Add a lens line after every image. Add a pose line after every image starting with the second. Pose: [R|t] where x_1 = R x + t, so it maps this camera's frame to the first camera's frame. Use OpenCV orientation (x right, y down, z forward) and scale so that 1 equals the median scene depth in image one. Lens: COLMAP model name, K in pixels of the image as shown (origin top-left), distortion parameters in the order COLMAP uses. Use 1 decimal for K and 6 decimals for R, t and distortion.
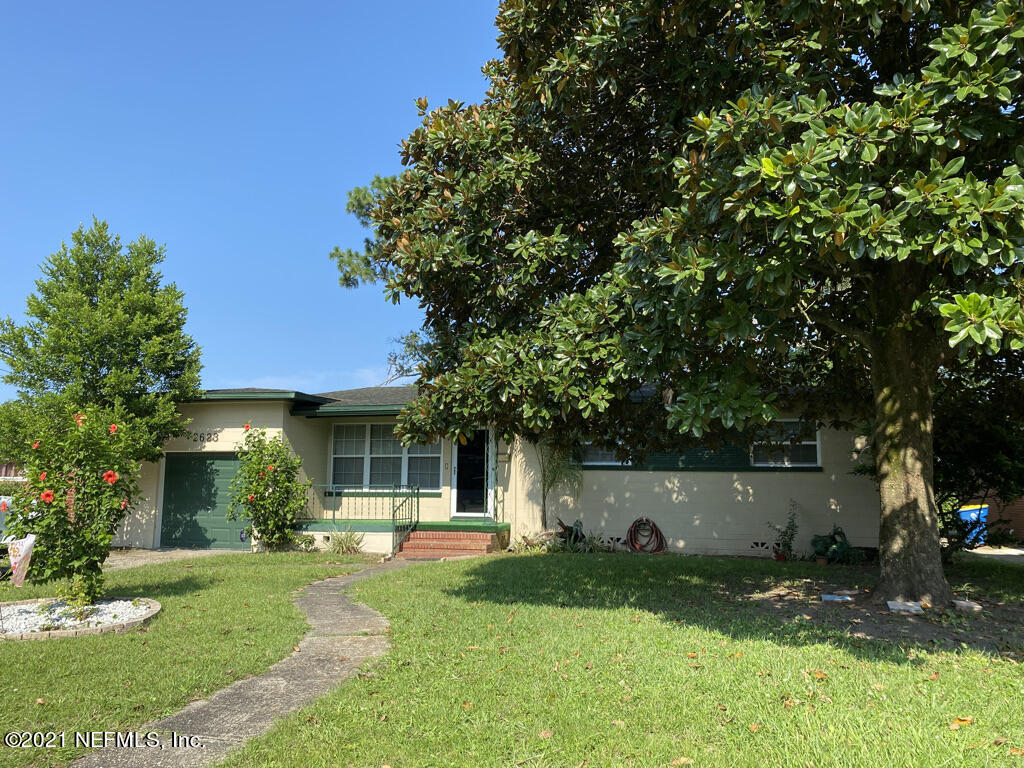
lens RADIAL K [[782.0, 0, 512.0], [0, 782.0, 384.0], [0, 0, 1]] dist [0.027087, -0.003931]
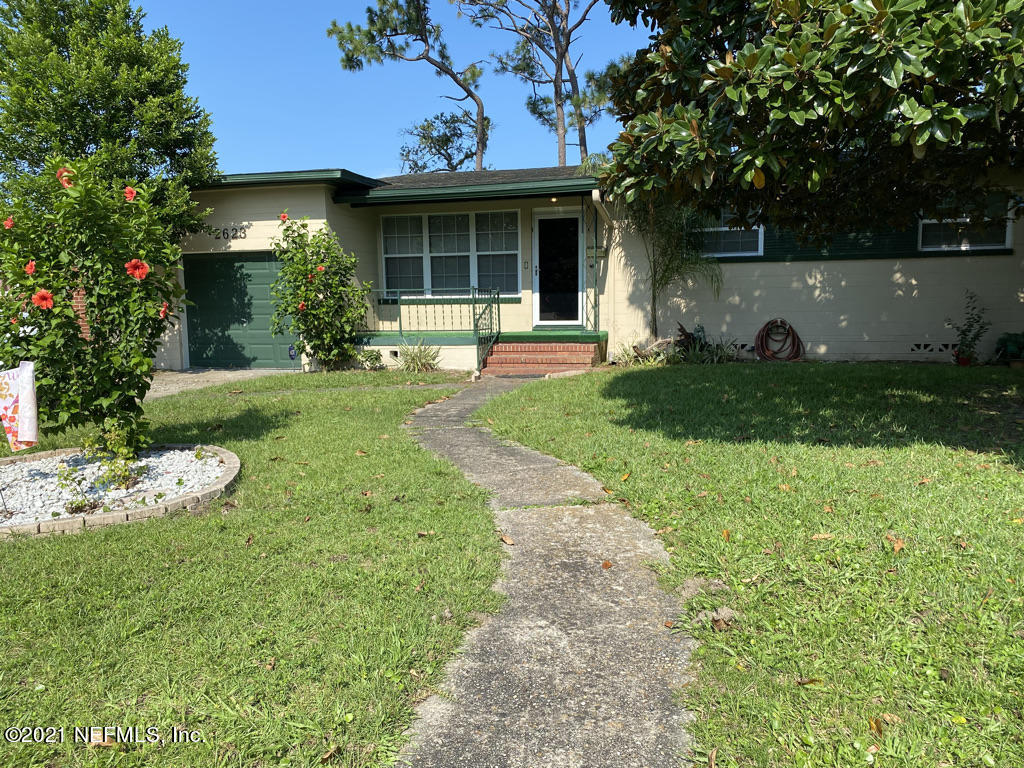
lens RADIAL K [[782.0, 0, 512.0], [0, 782.0, 384.0], [0, 0, 1]] dist [0.027087, -0.003931]
pose [[0.999696, -0.024662, 0.000347, -0.114355], [0.023868, 0.970842, 0.238530, 0.034880], [-0.006220, -0.238449, 0.971135, 0.195863]]
